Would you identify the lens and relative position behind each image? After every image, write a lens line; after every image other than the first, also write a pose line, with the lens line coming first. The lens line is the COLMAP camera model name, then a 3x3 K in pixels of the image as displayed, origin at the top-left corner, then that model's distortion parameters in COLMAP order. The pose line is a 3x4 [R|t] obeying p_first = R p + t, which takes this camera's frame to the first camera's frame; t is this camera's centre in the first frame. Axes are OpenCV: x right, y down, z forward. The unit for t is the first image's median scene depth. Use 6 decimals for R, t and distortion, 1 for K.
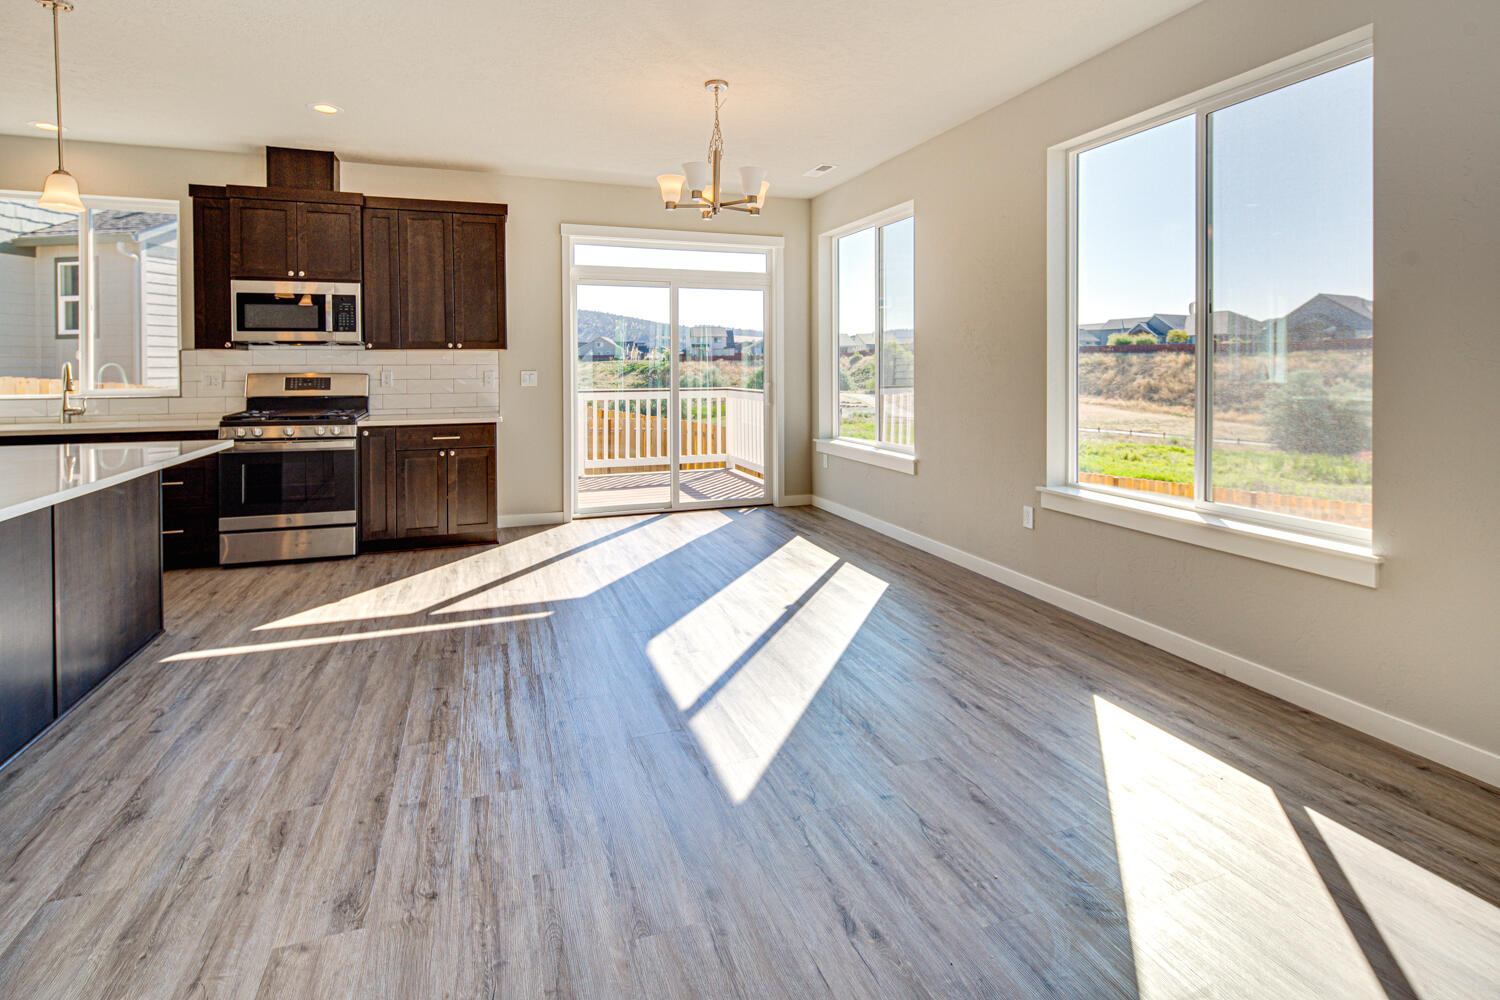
lens RADIAL K [[737.8, 0, 743.3], [0, 737.8, 374.8], [0, 0, 1]] dist [0.004823, -0.005448]
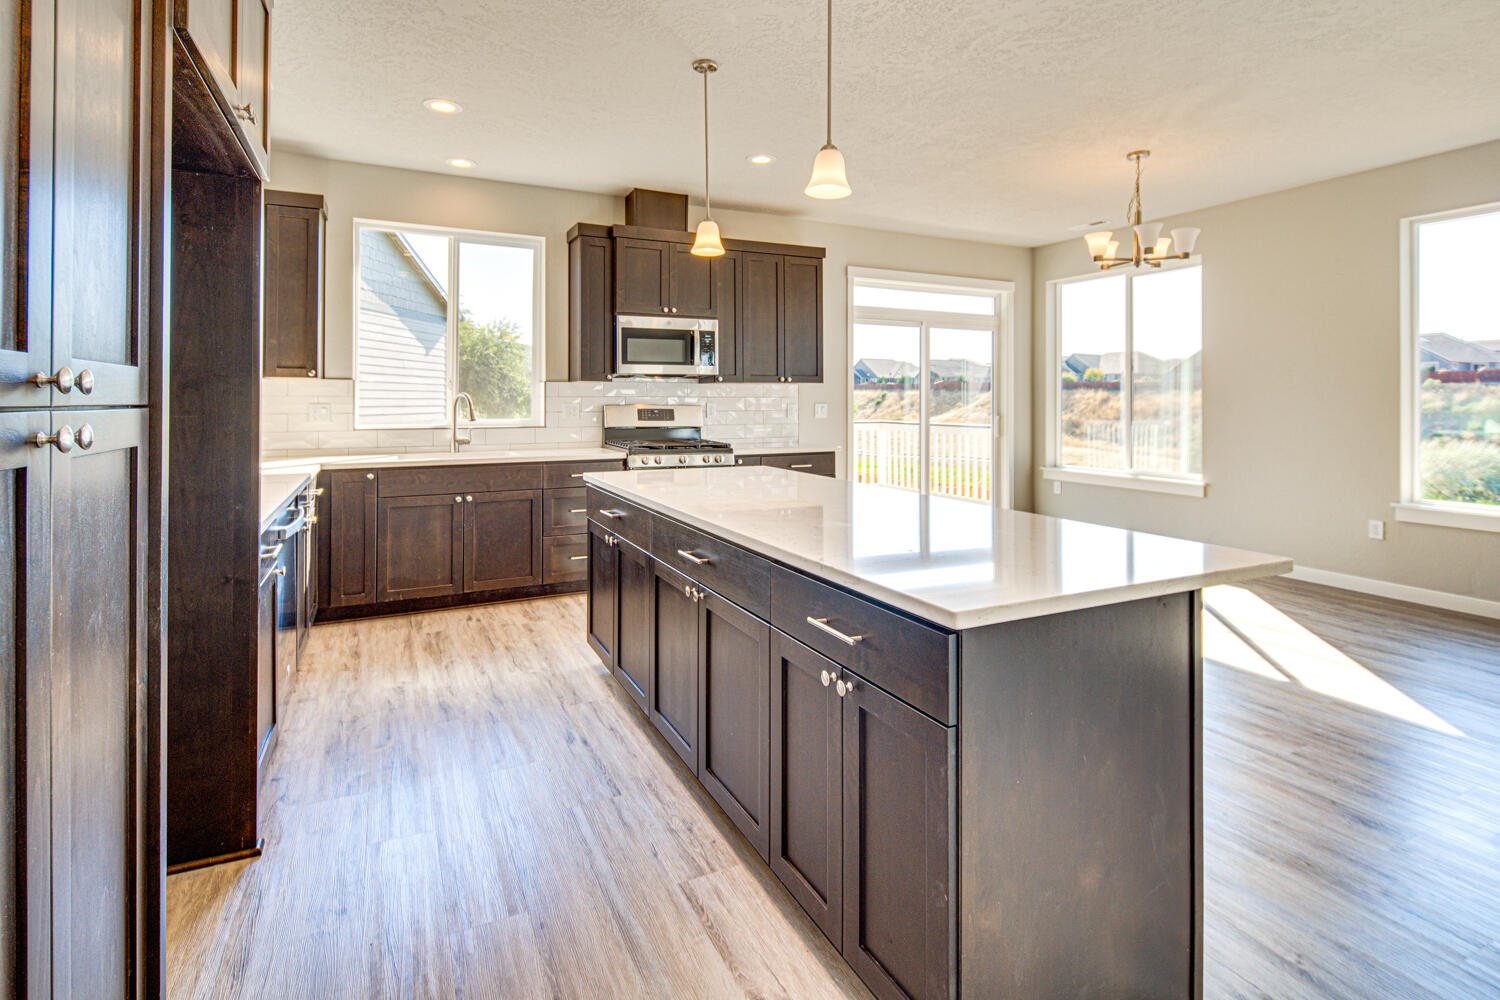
lens RADIAL K [[737.8, 0, 743.9], [0, 737.8, 398.1], [0, 0, 1]] dist [0.004823, -0.005448]
pose [[0.994279, 0.006375, 0.106620, -0.587540], [-0.004784, 0.999873, -0.015170, 0.004100], [-0.106703, 0.014573, 0.994184, -0.053641]]
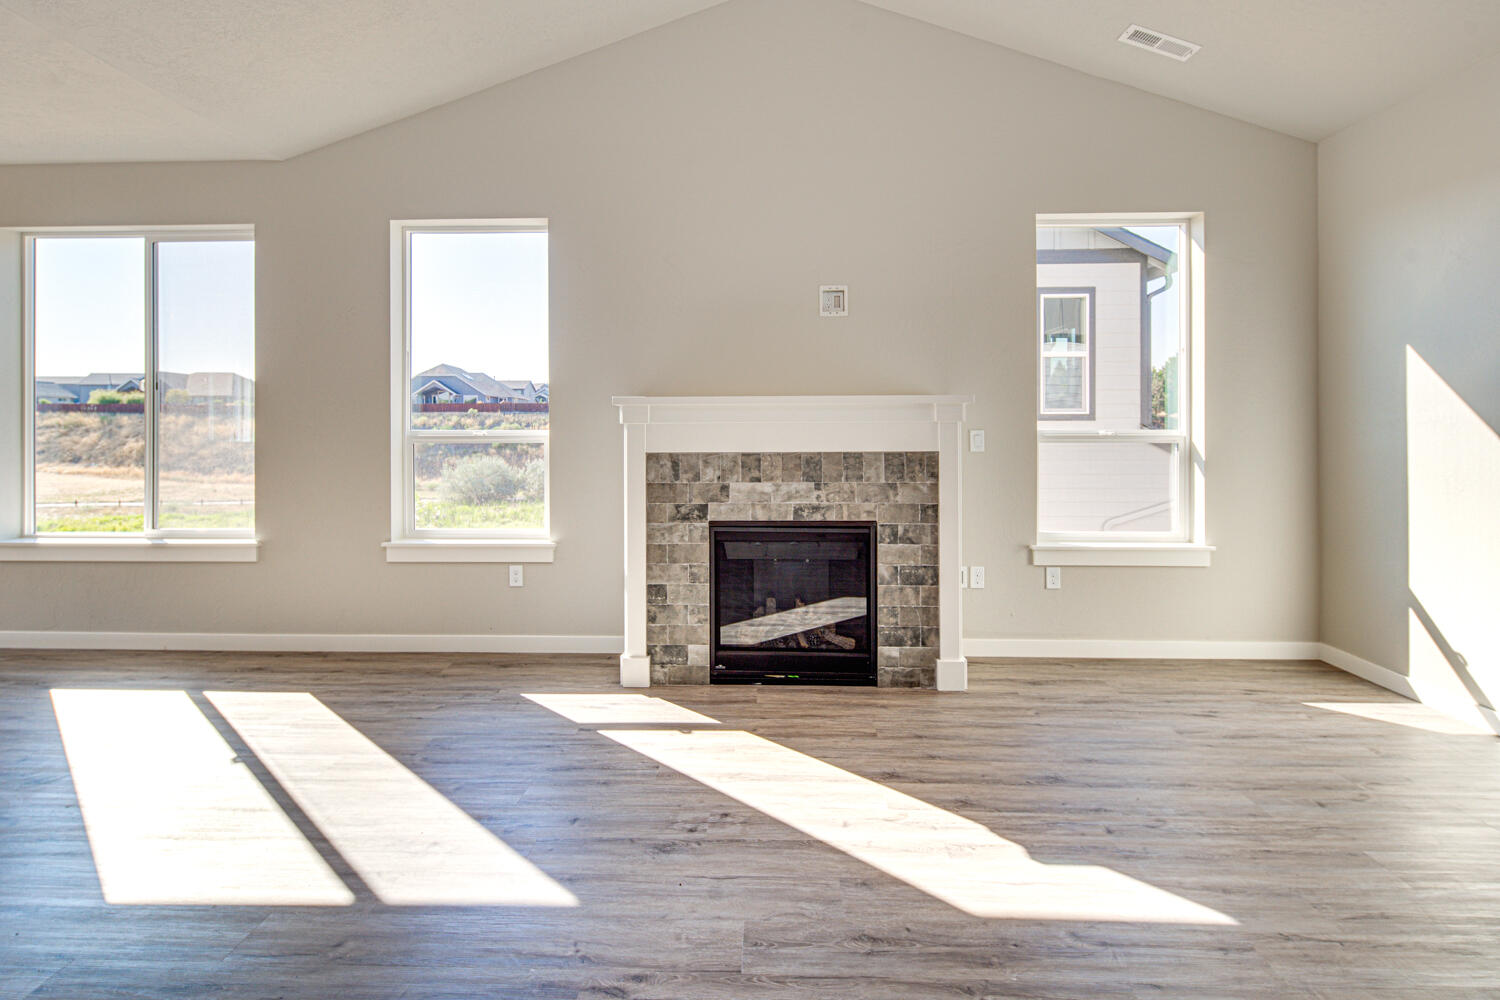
lens RADIAL K [[737.8, 0, 746.7], [0, 737.8, 426.7], [0, 0, 1]] dist [0.004823, -0.005448]
pose [[0.375266, 0.003391, 0.926911, -0.135536], [0.009368, 0.999928, -0.007450, 0.002293], [-0.926870, 0.011479, 0.375208, -0.318929]]
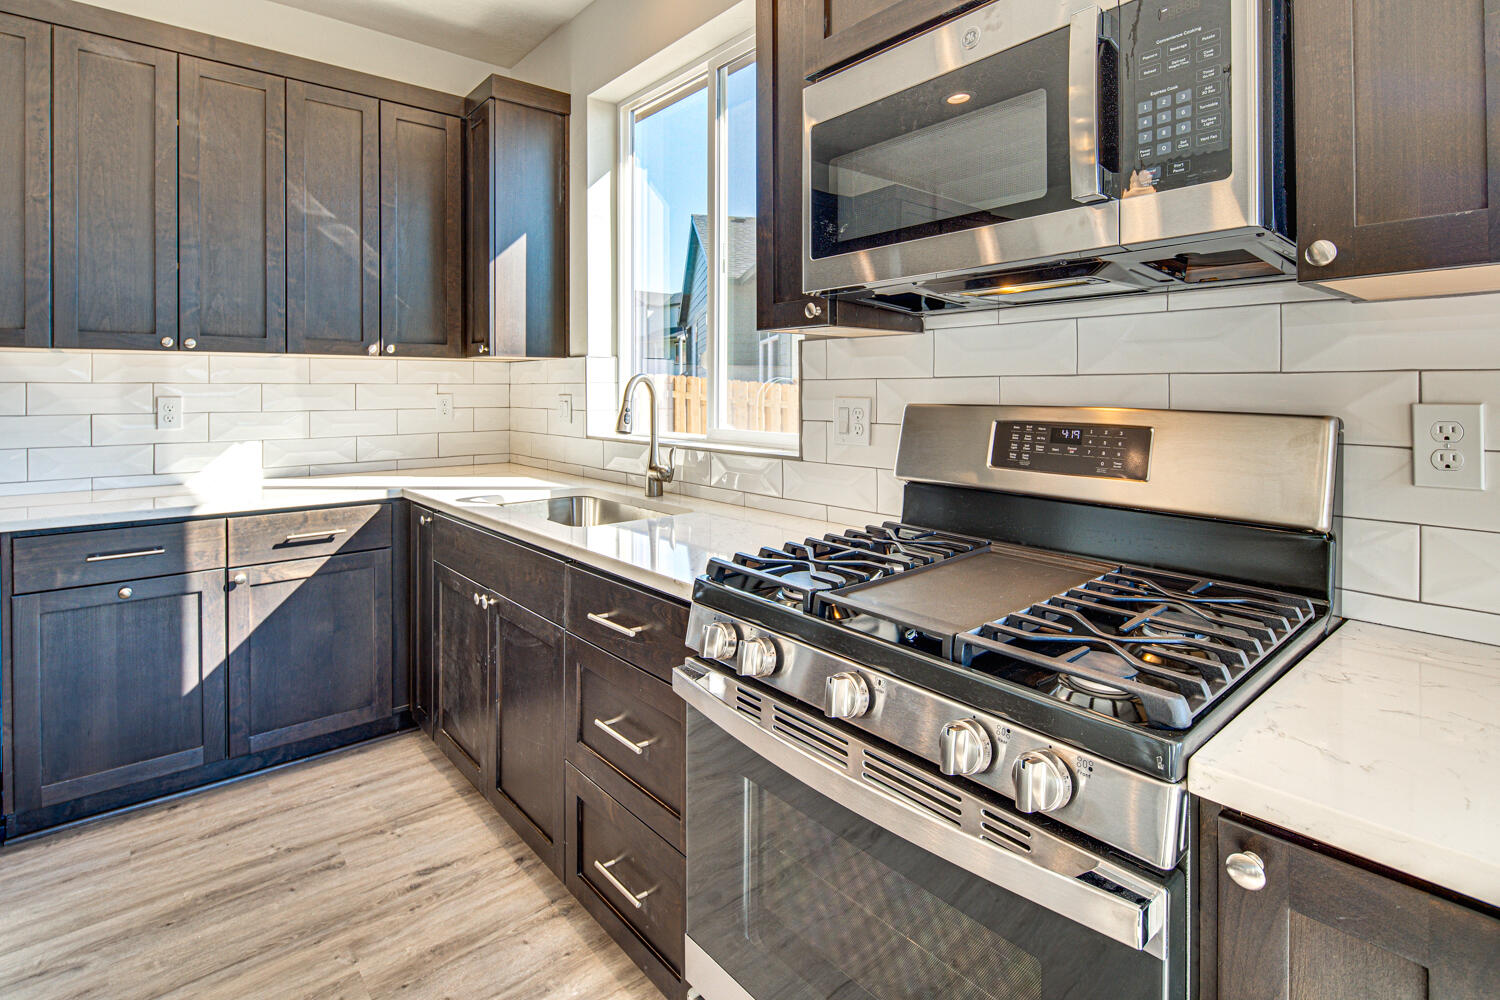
lens RADIAL K [[737.8, 0, 733.7], [0, 737.8, 386.5], [0, 0, 1]] dist [0.004823, -0.005448]
pose [[0.327934, 0.002318, -0.944698, -0.394318], [-0.010408, 0.999945, -0.001159, -0.007808], [0.944643, 0.010213, 0.327940, 0.823628]]
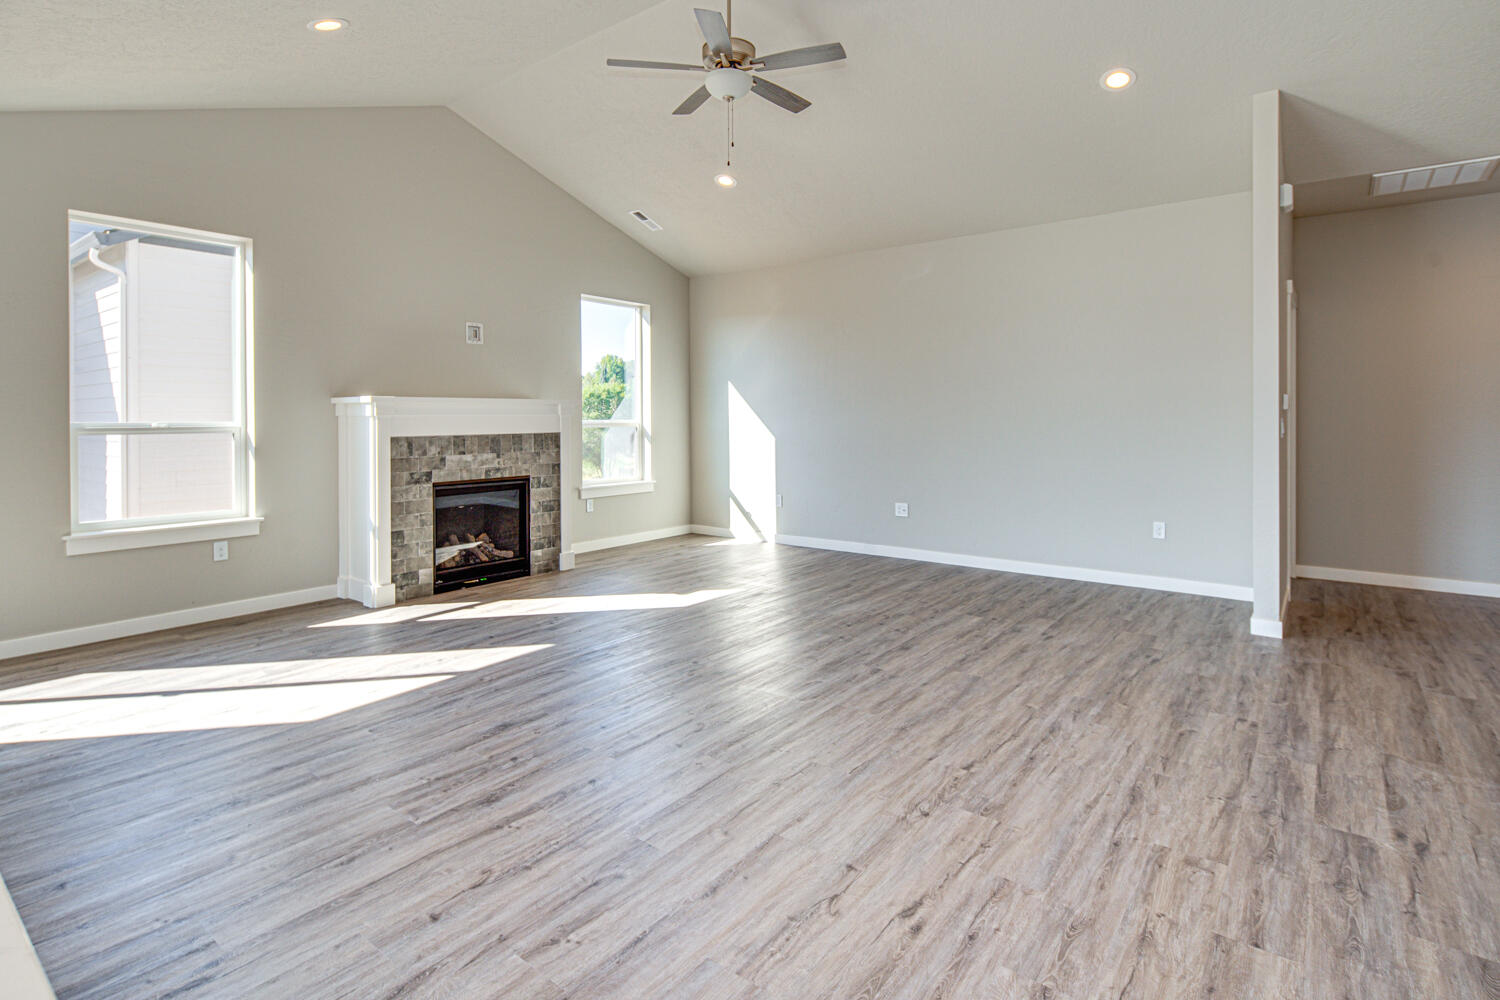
lens RADIAL K [[737.8, 0, 743.6], [0, 737.8, 420.2], [0, 0, 1]] dist [0.004823, -0.005448]
pose [[-0.521831, 0.005032, 0.853034, -0.595585], [0.015672, 0.999870, 0.003689, 0.002589], [-0.852905, 0.015294, -0.521842, 0.142401]]
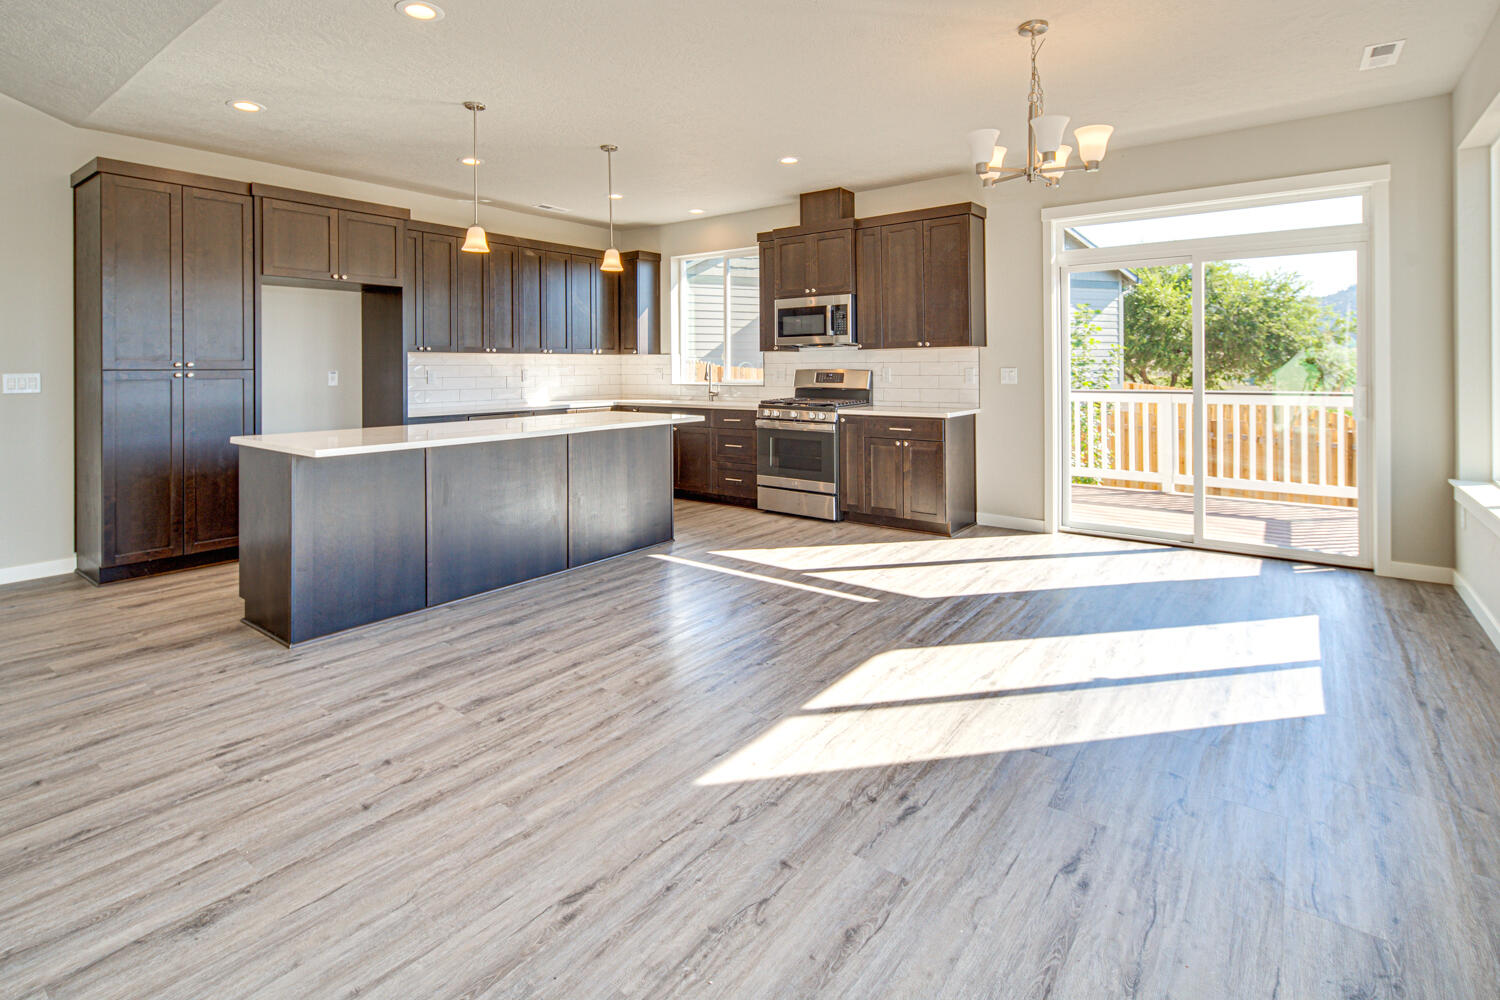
lens RADIAL K [[737.8, 0, 737.8], [0, 737.8, 367.6], [0, 0, 1]] dist [0.004823, -0.005448]
pose [[0.535142, 0.003427, -0.844755, 0.383407], [-0.004916, 0.999987, 0.000942, -0.005265], [0.844748, 0.003649, 0.535152, 0.208841]]
